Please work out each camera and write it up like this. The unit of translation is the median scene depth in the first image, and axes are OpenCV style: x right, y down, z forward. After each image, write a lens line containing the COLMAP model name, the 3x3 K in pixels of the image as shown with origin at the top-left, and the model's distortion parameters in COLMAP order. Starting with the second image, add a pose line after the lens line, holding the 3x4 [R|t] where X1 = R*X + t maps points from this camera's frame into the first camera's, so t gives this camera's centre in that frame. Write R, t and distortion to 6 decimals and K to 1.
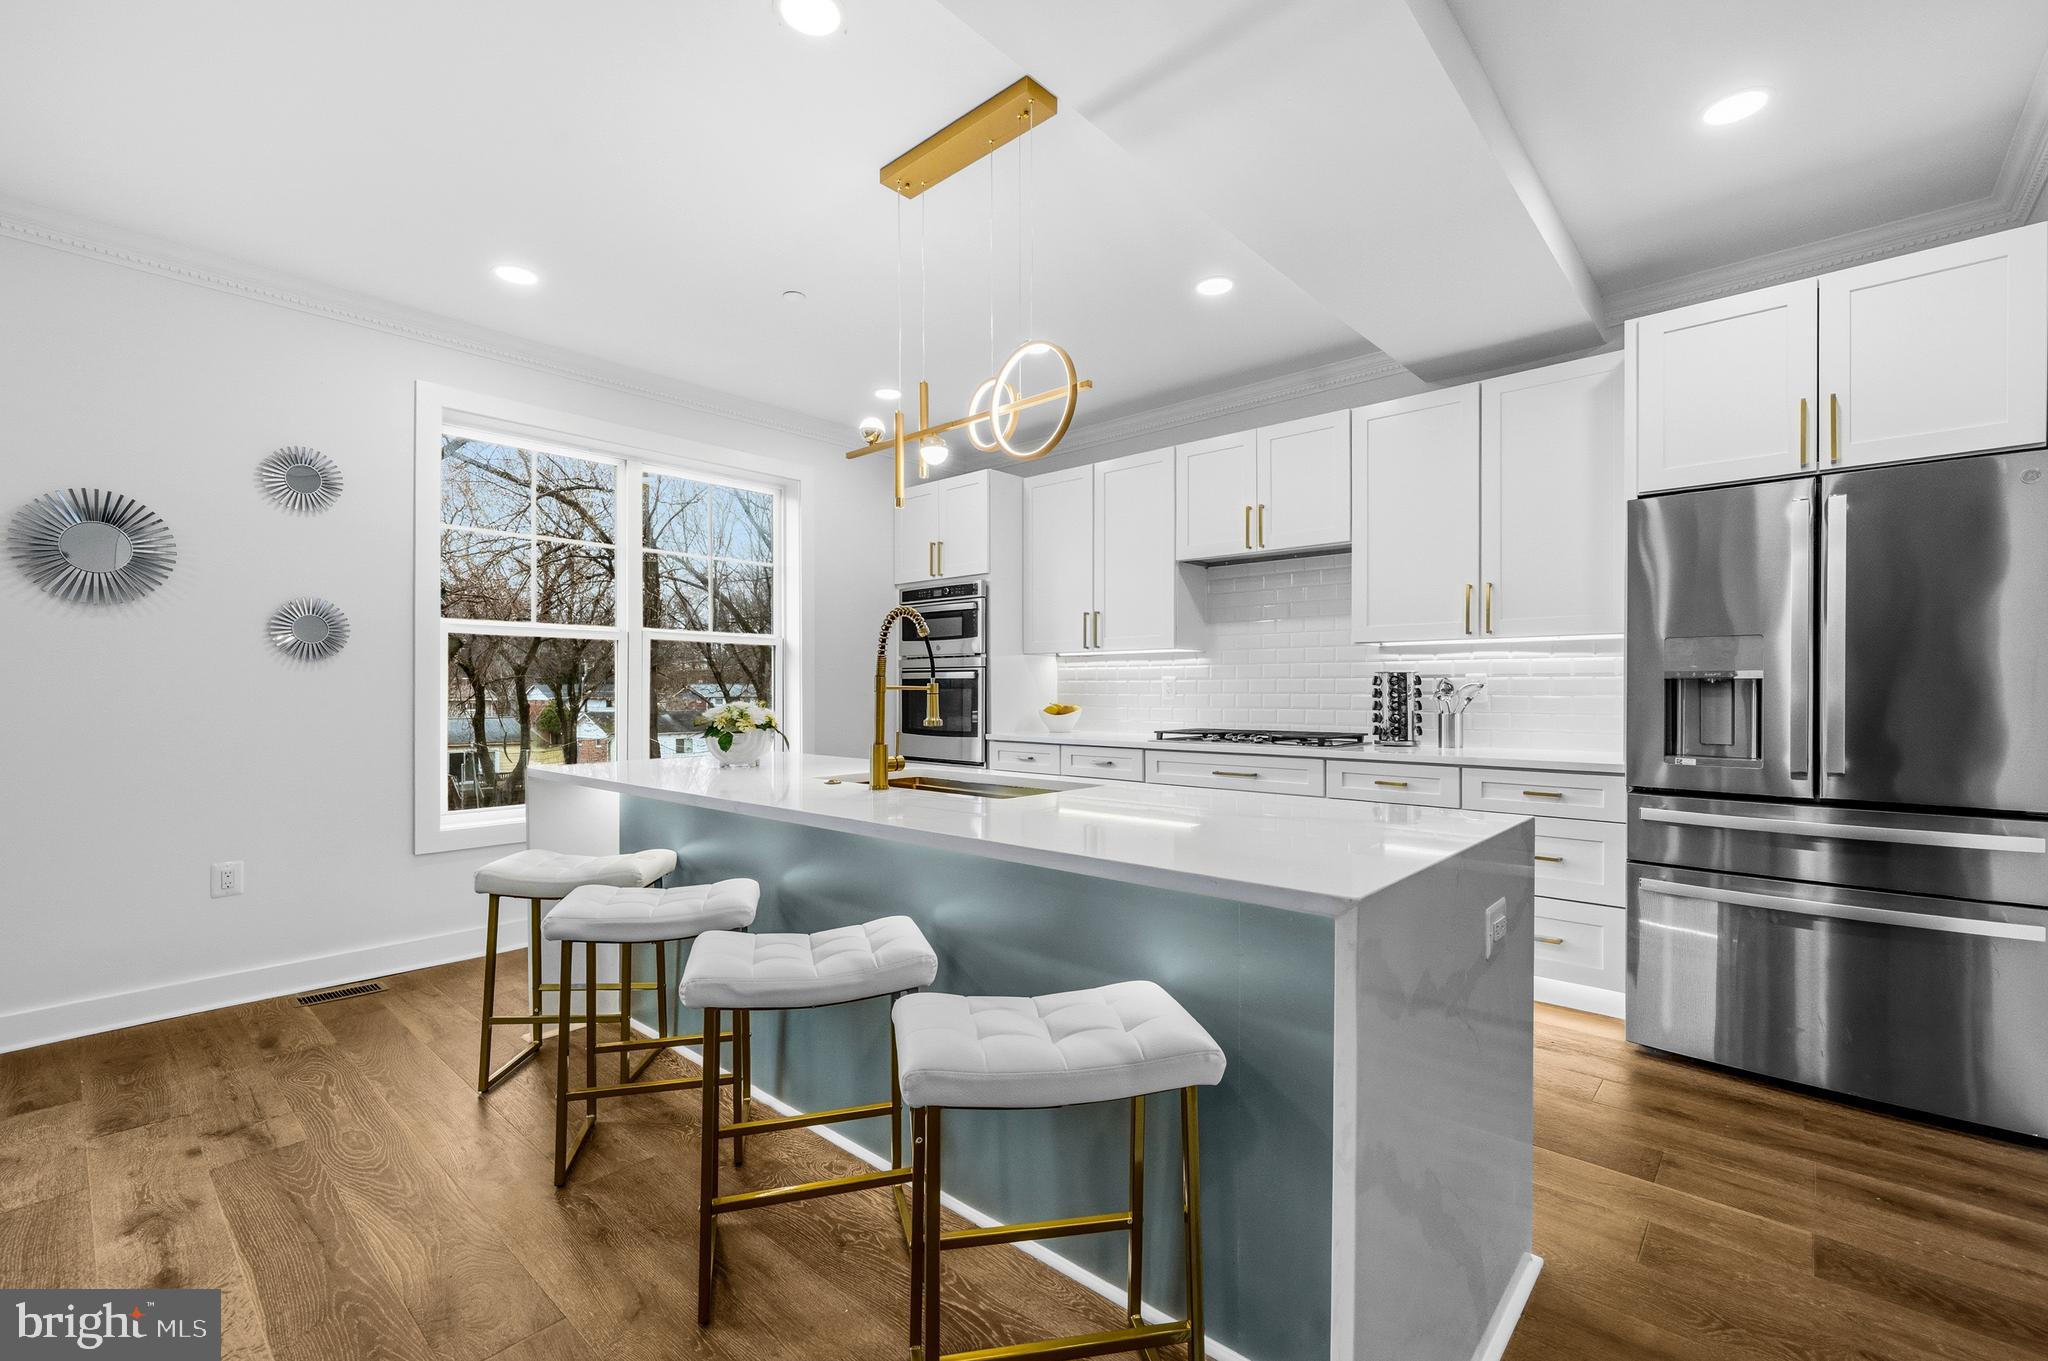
lens RADIAL K [[860.1, 0, 1025.0], [0, 860.1, 692.5], [0, 0, 1]] dist [-0.011083, 0.000115]
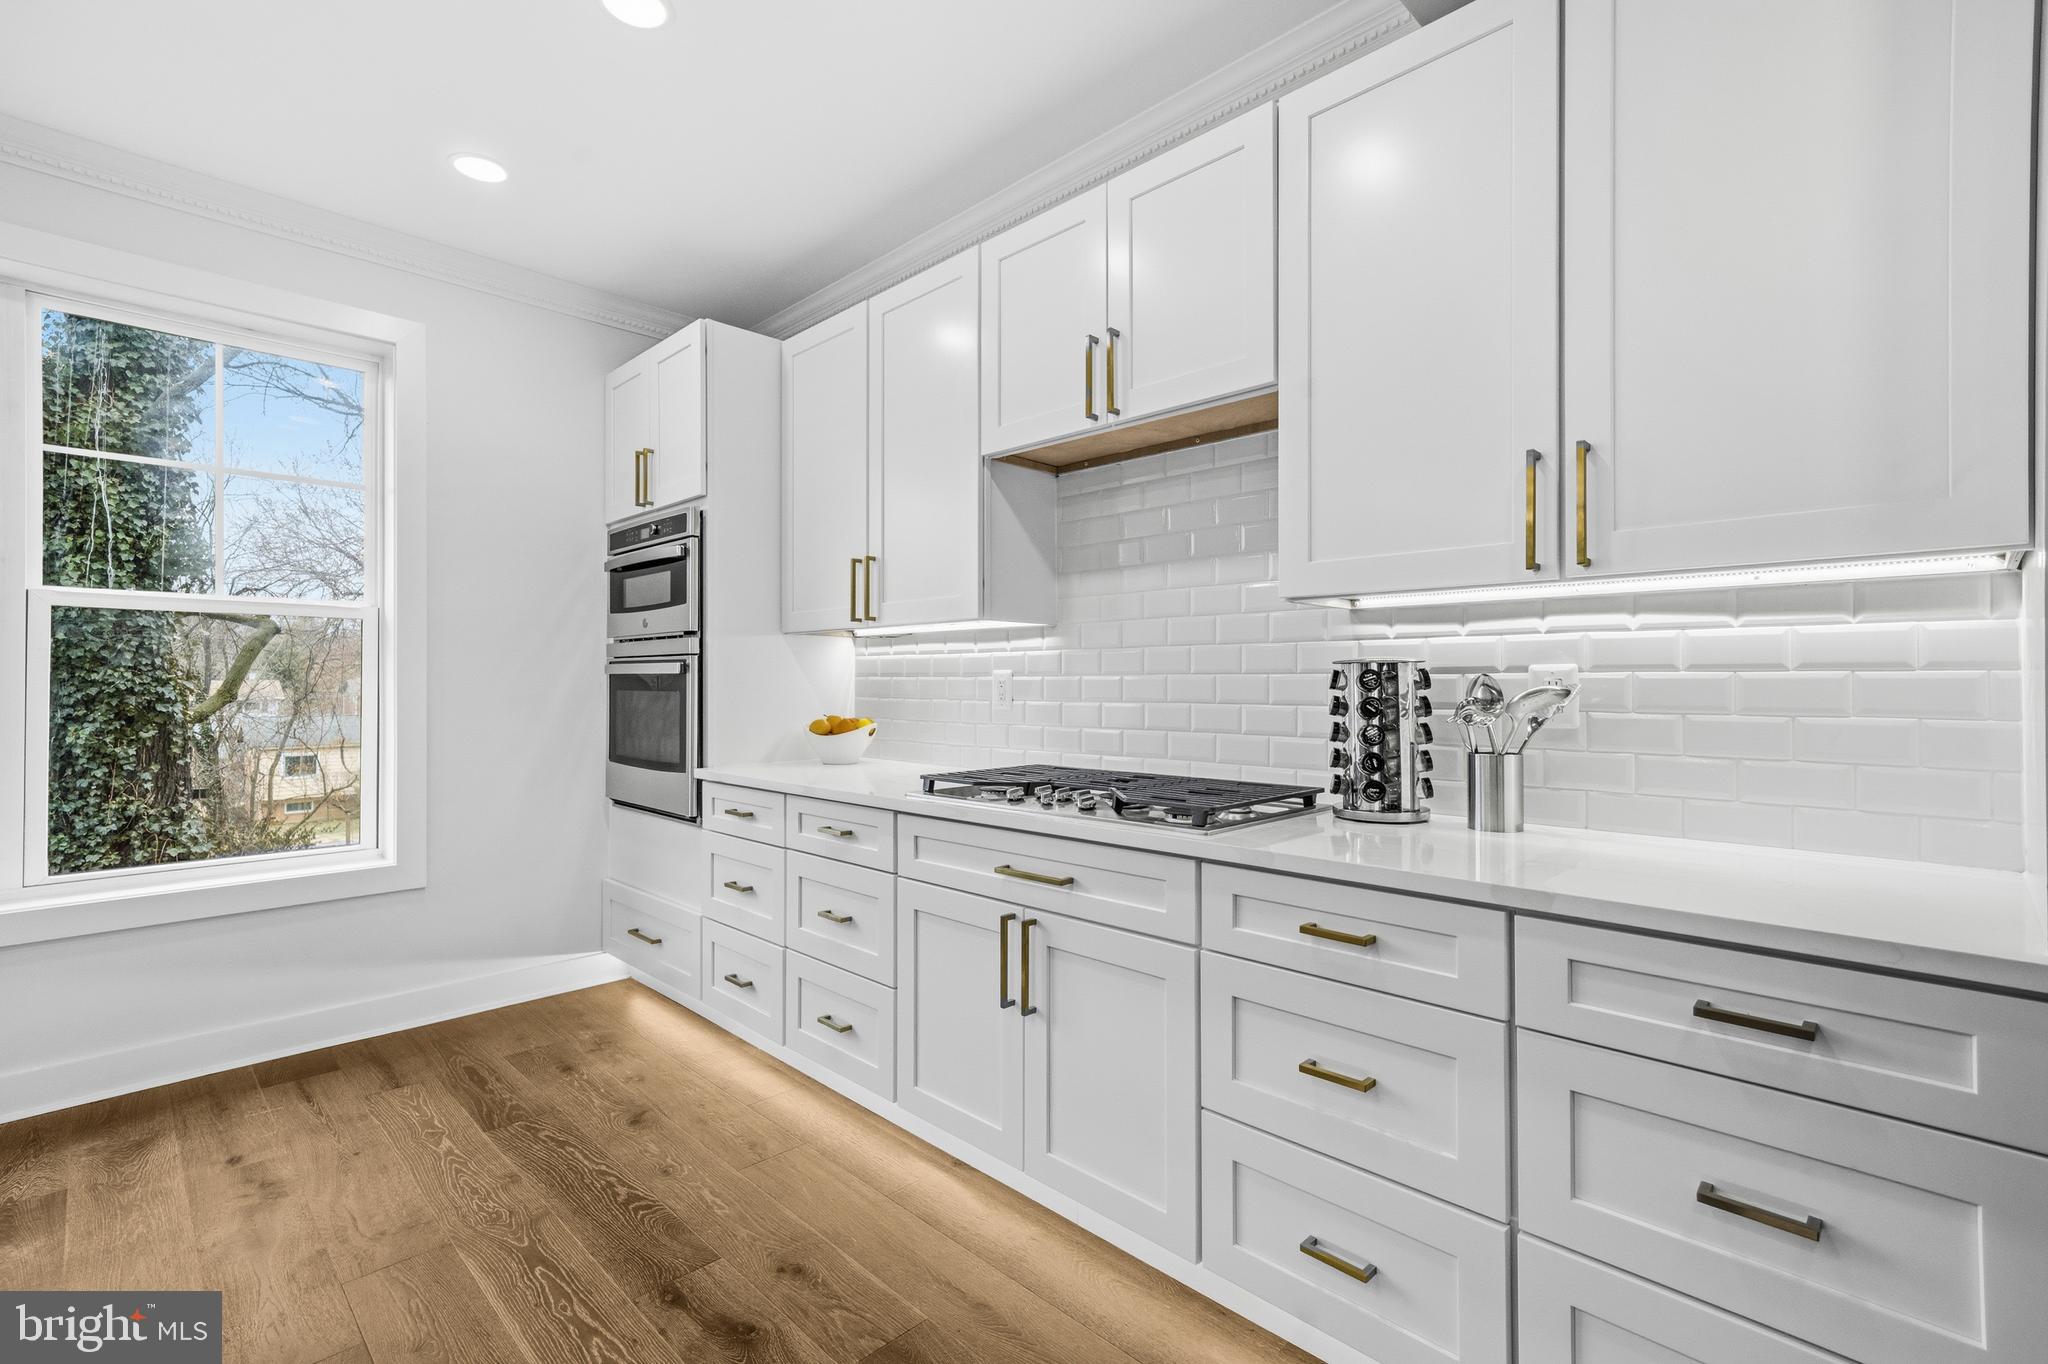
lens RADIAL K [[919.6, 0, 1022.8], [0, 919.6, 674.1], [0, 0, 1]] dist [0.013823, 0.000211]
pose [[0.999027, -0.001559, -0.044077, 0.245418], [0.001052, 0.999933, -0.011525, -0.010666], [0.044092, 0.011467, 0.998962, 0.458953]]
